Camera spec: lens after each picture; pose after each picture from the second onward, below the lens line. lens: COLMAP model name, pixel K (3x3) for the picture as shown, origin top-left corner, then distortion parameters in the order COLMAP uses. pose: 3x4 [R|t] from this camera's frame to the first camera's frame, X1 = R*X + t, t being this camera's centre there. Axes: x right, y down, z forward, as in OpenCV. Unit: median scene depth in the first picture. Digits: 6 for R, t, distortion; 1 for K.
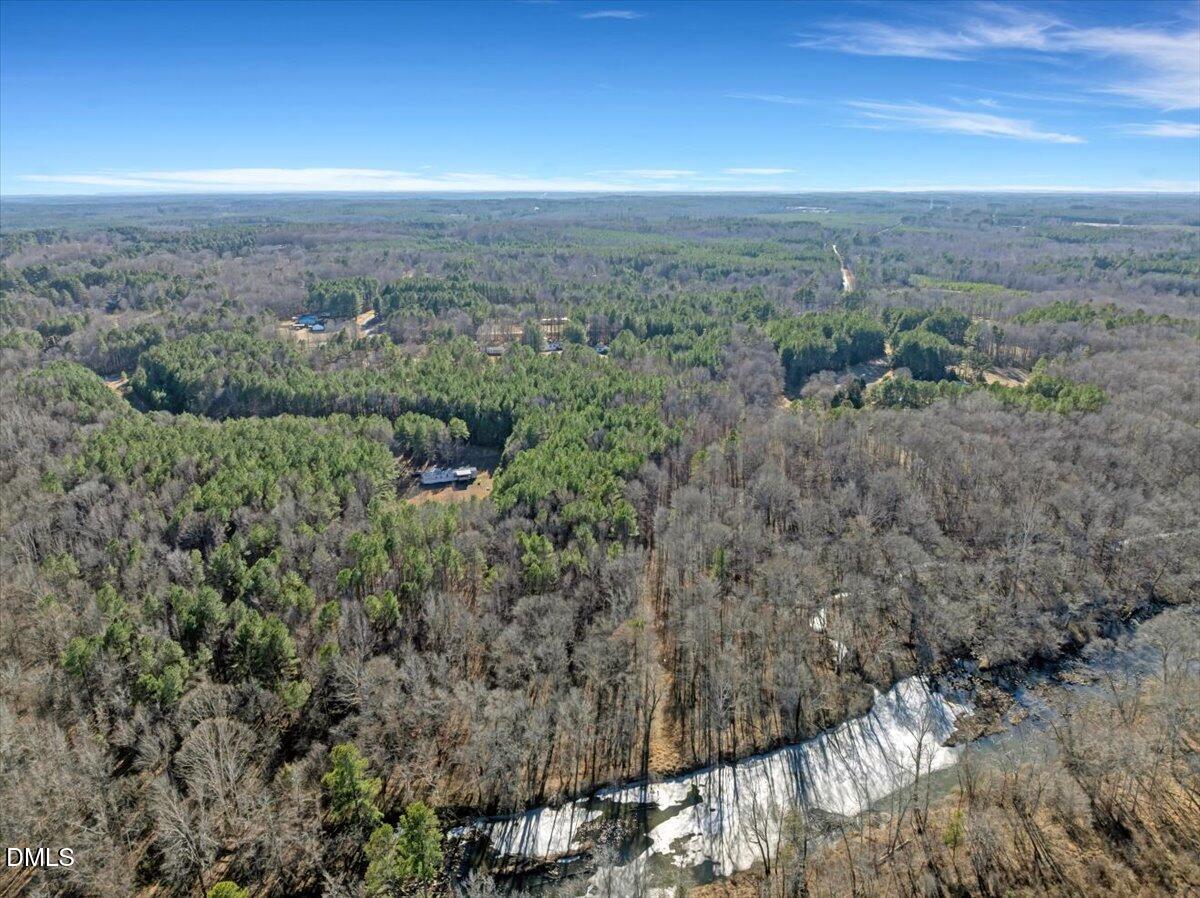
lens RADIAL K [[853.9, 0, 602.9], [0, 853.9, 430.8], [0, 0, 1]] dist [-0.031540, -0.001358]
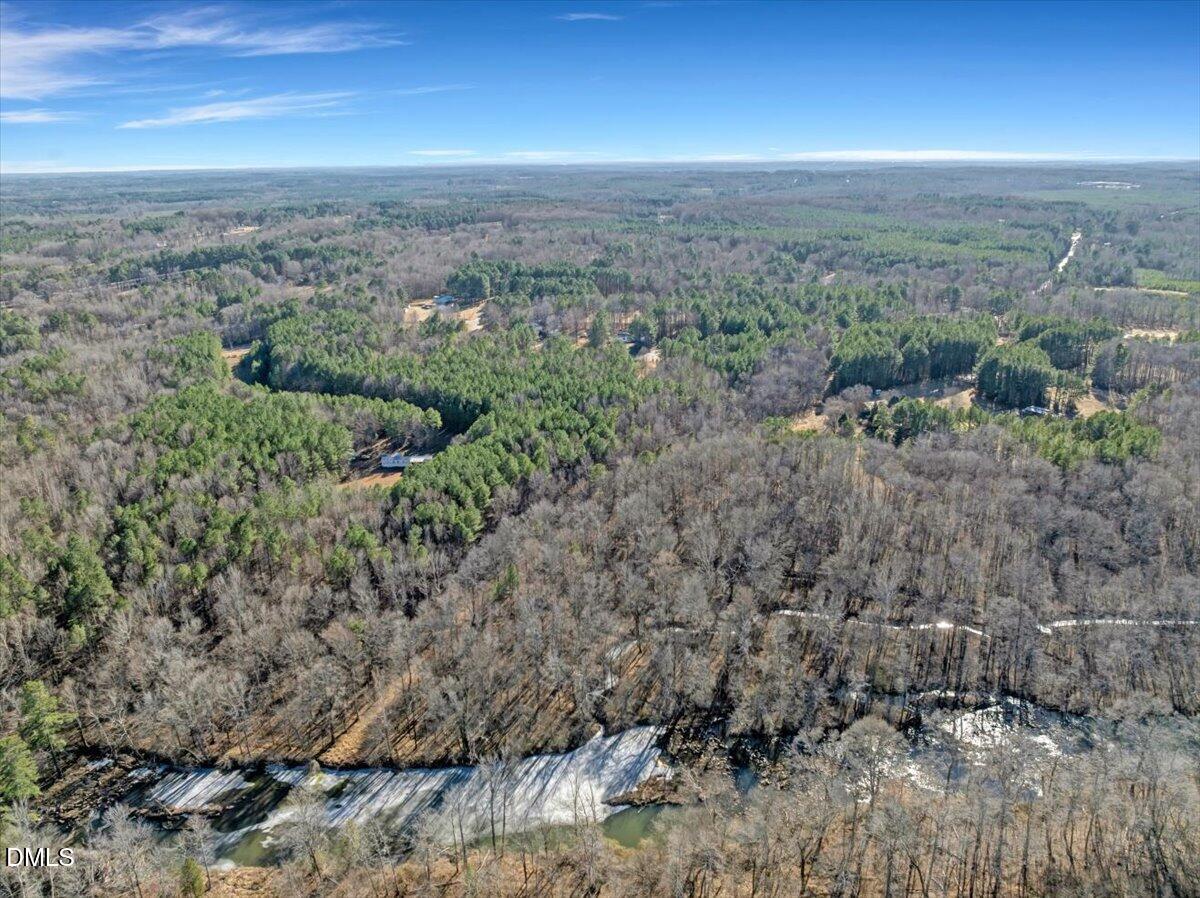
lens RADIAL K [[849.0, 0, 596.1], [0, 849.0, 442.4], [0, 0, 1]] dist [0.010050, -0.100715]
pose [[0.942899, 0.092161, -0.320076, 0.414103], [-0.077309, 0.995270, 0.058831, -0.057477], [0.323984, -0.030727, 0.945563, 0.058486]]
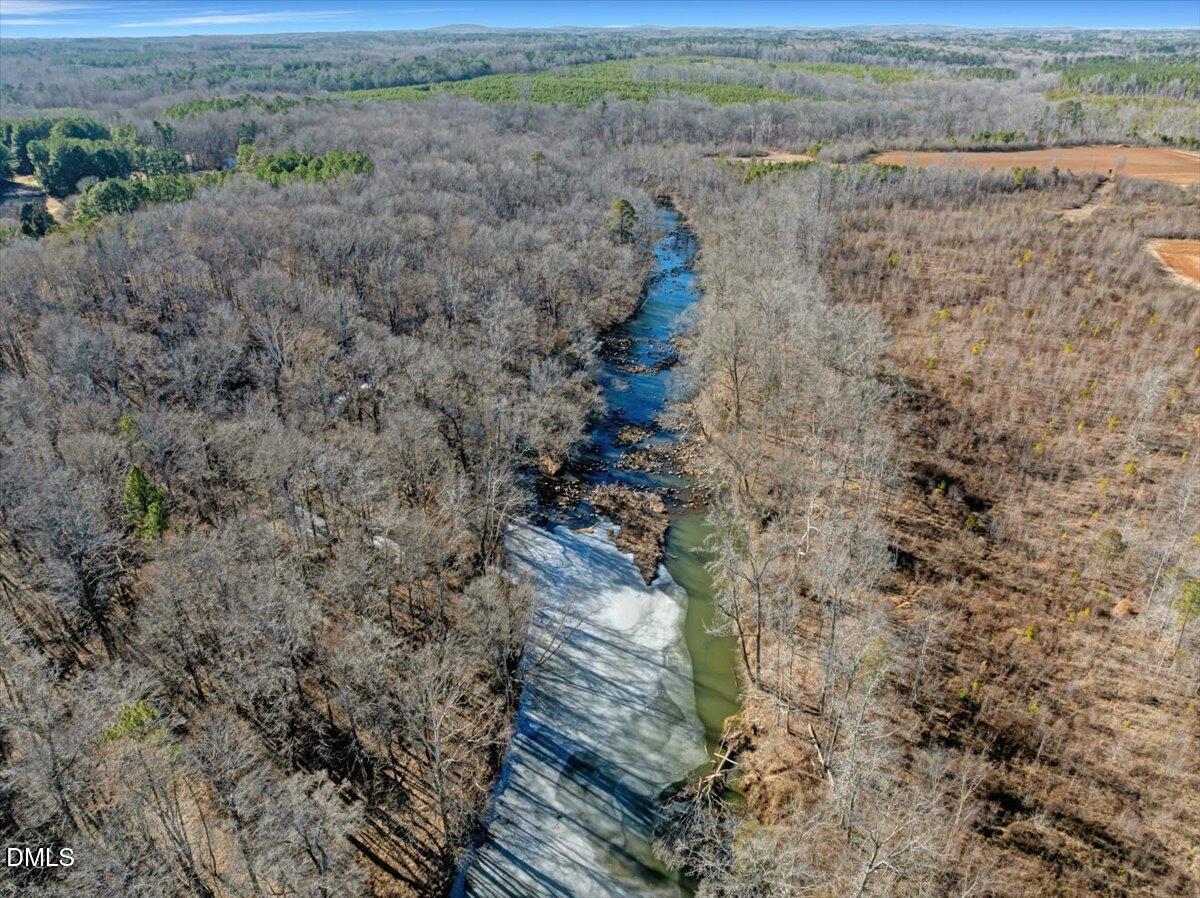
lens RADIAL K [[851.1, 0, 602.7], [0, 851.1, 444.6], [0, 0, 1]] dist [-0.061021, 0.041712]
pose [[0.511226, -0.386244, 0.767765, -0.056298], [0.245719, 0.921723, 0.300082, 0.037164], [-0.823572, 0.035245, 0.566116, 0.401869]]
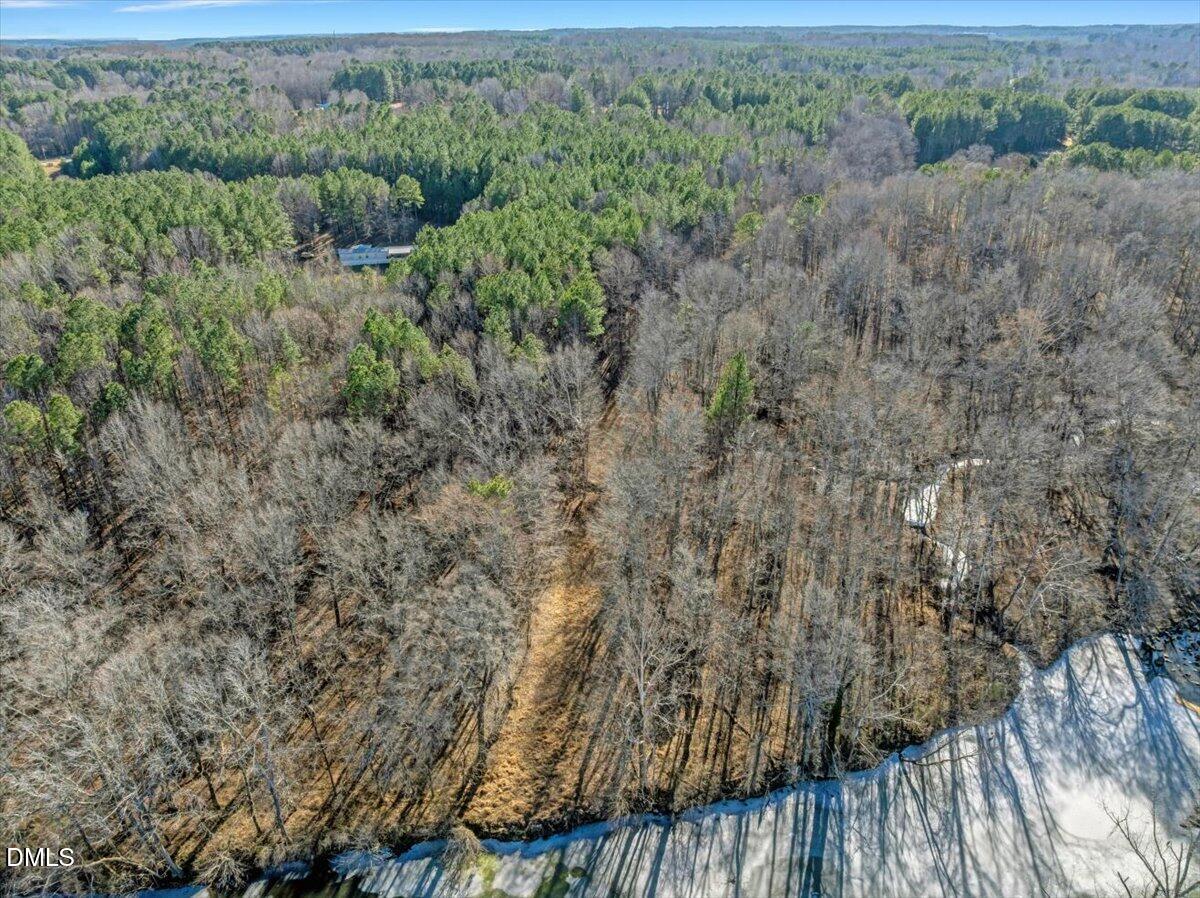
lens RADIAL K [[851.1, 0, 602.7], [0, 851.1, 444.6], [0, 0, 1]] dist [-0.061021, 0.041712]
pose [[0.988400, 0.058570, -0.140122, 0.102341], [-0.032190, 0.982474, 0.183600, 0.075501], [0.148420, -0.176960, 0.972963, 0.367415]]
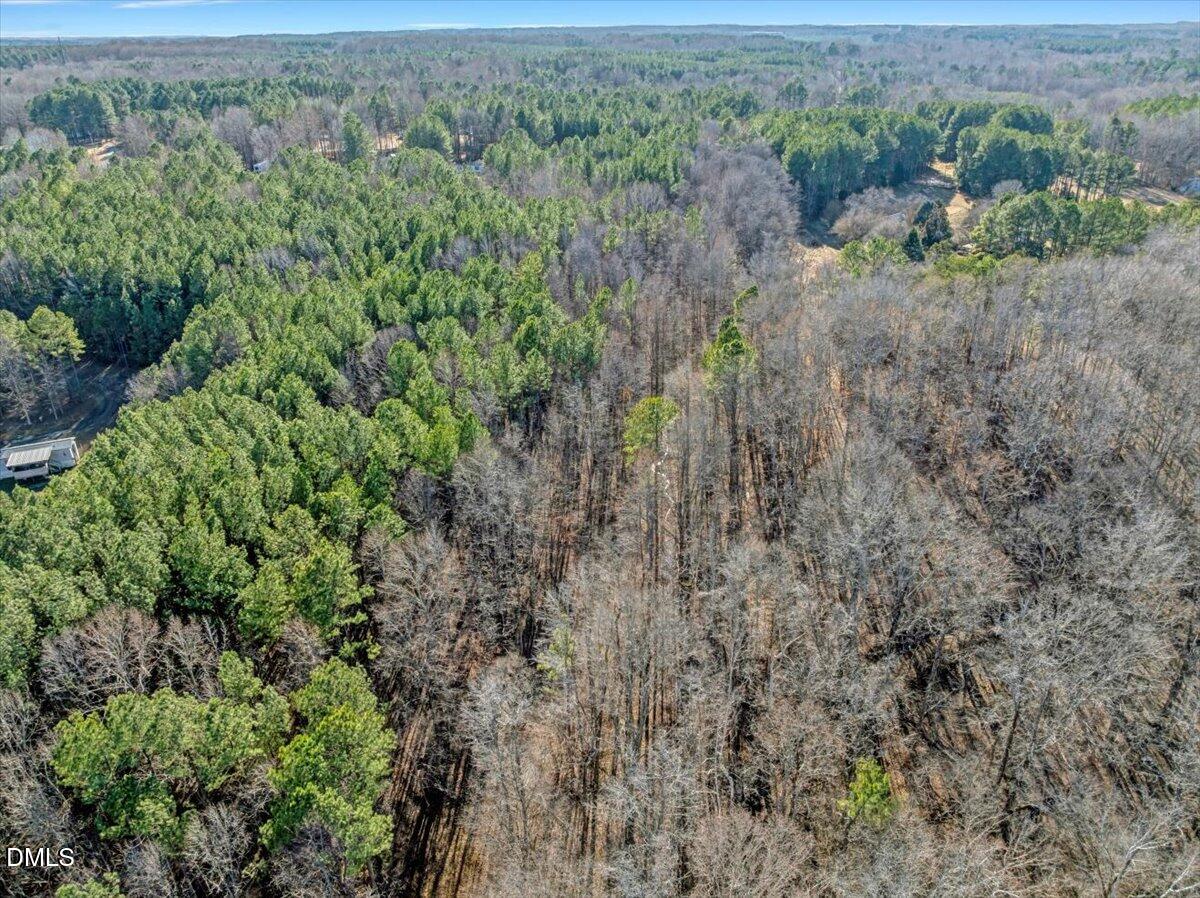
lens RADIAL K [[851.1, 0, 602.7], [0, 851.1, 444.6], [0, 0, 1]] dist [-0.061021, 0.041712]
pose [[0.997653, -0.039019, 0.056268, 0.074453], [0.028138, 0.982783, 0.182610, -0.018482], [-0.062425, -0.180598, 0.981574, 0.653211]]
